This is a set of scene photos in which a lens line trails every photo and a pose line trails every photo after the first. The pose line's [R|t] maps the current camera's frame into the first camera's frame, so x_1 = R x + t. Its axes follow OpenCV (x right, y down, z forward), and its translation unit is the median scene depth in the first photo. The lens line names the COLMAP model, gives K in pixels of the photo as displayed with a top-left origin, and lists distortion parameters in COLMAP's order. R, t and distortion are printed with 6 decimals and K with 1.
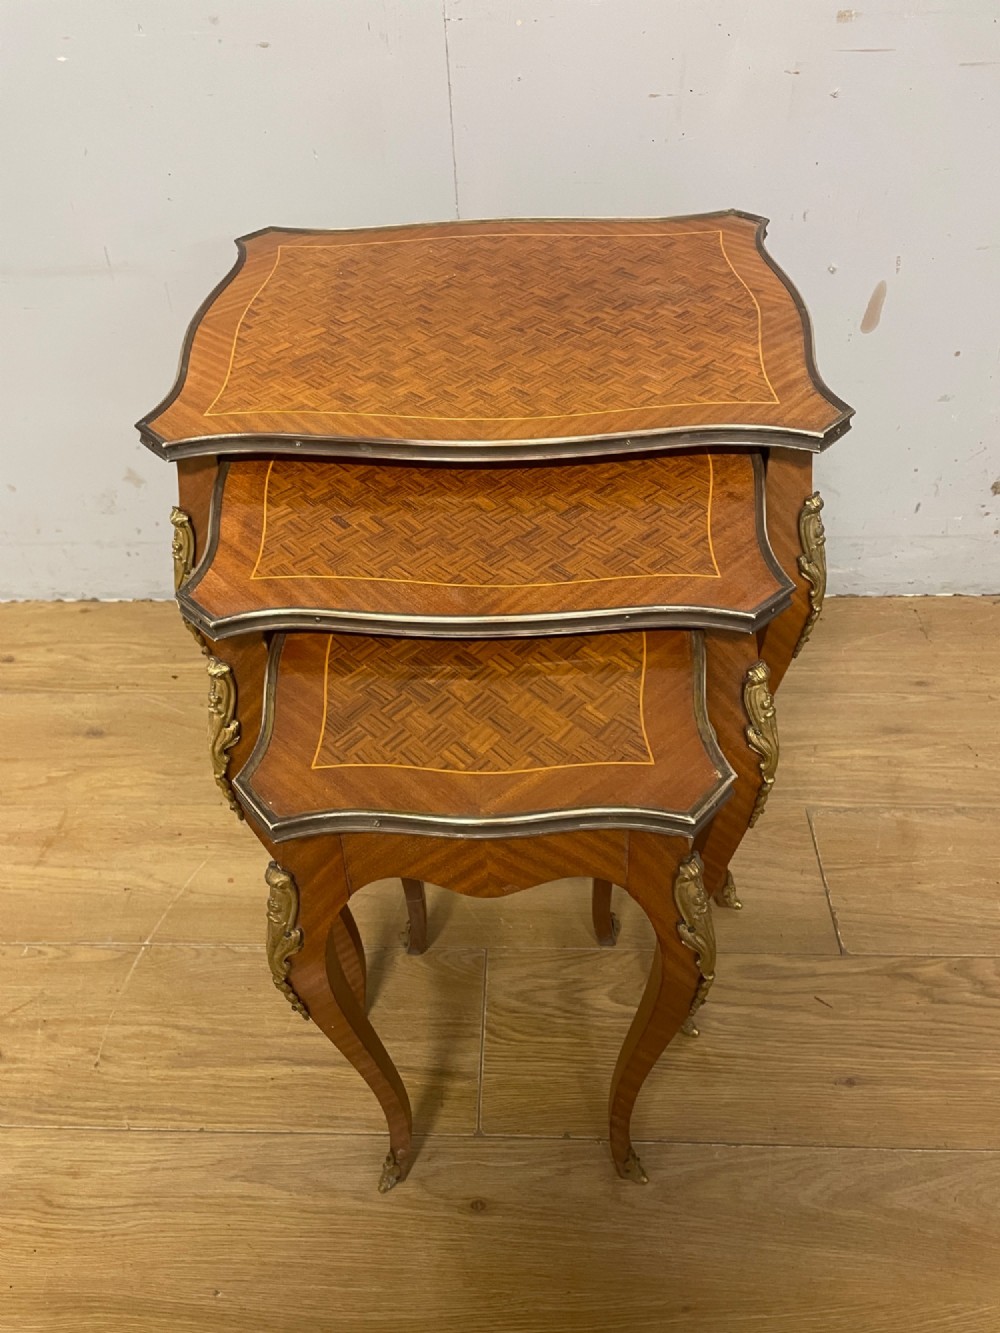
lens RADIAL K [[1018.0, 0, 492.6], [0, 1018.0, 664.6], [0, 0, 1]] dist [0.086785, -0.117809]
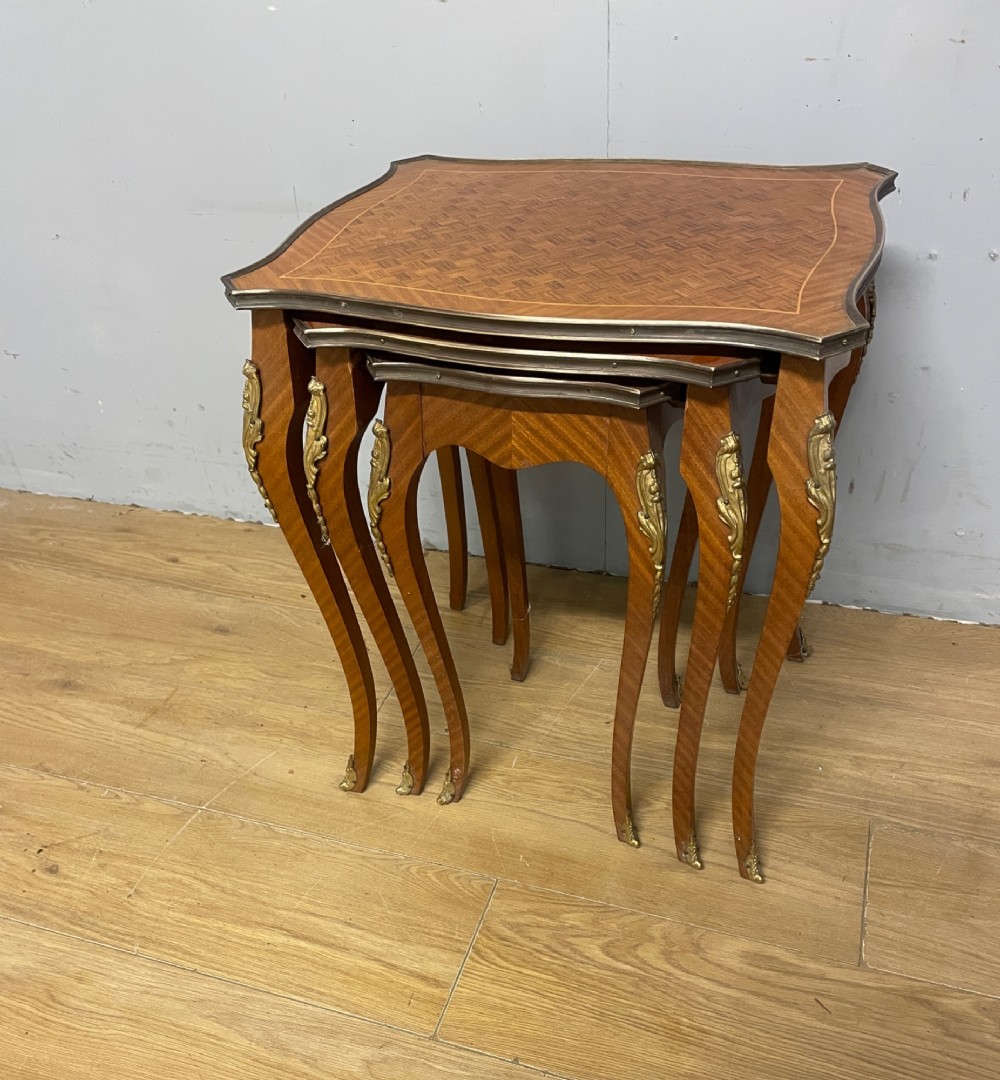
lens RADIAL K [[1021.2, 0, 496.9], [0, 1021.2, 666.6], [0, 0, 1]] dist [0.042230, 0.000000]
pose [[0.958145, 0.169716, -0.230554, 0.200892], [-0.178904, 0.983675, -0.019391, 0.095551], [0.223499, 0.059827, 0.972866, 0.004628]]
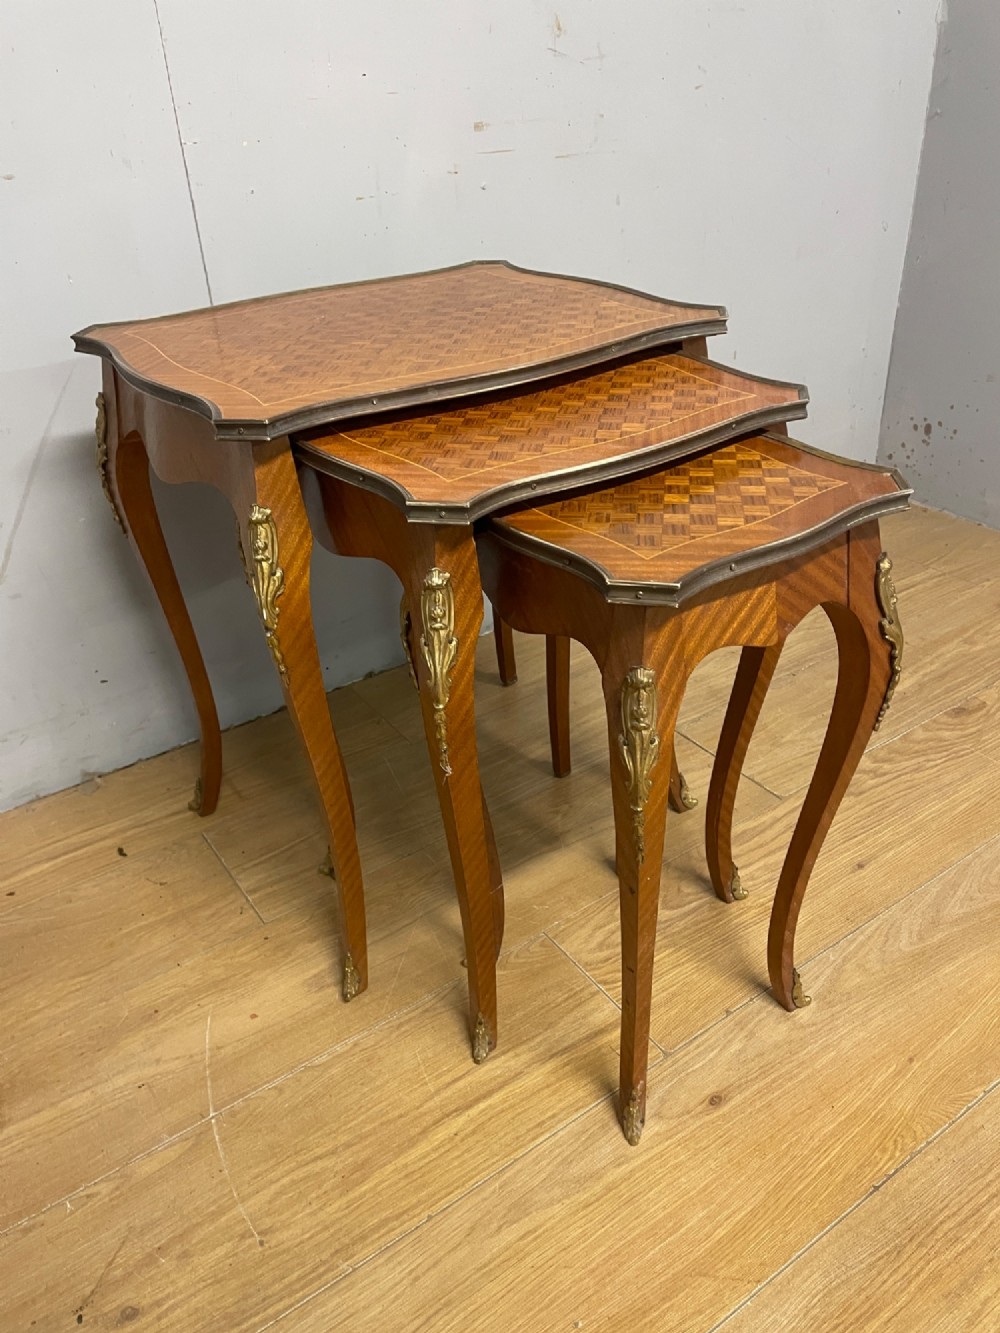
lens RADIAL K [[1018.0, 0, 503.4], [0, 1018.0, 659.5], [0, 0, 1]] dist [0.086785, -0.117809]
pose [[0.798488, -0.300790, 0.521481, -0.508147], [0.417914, 0.900456, -0.120525, 0.149026], [-0.433318, 0.314172, 0.844708, 0.087159]]
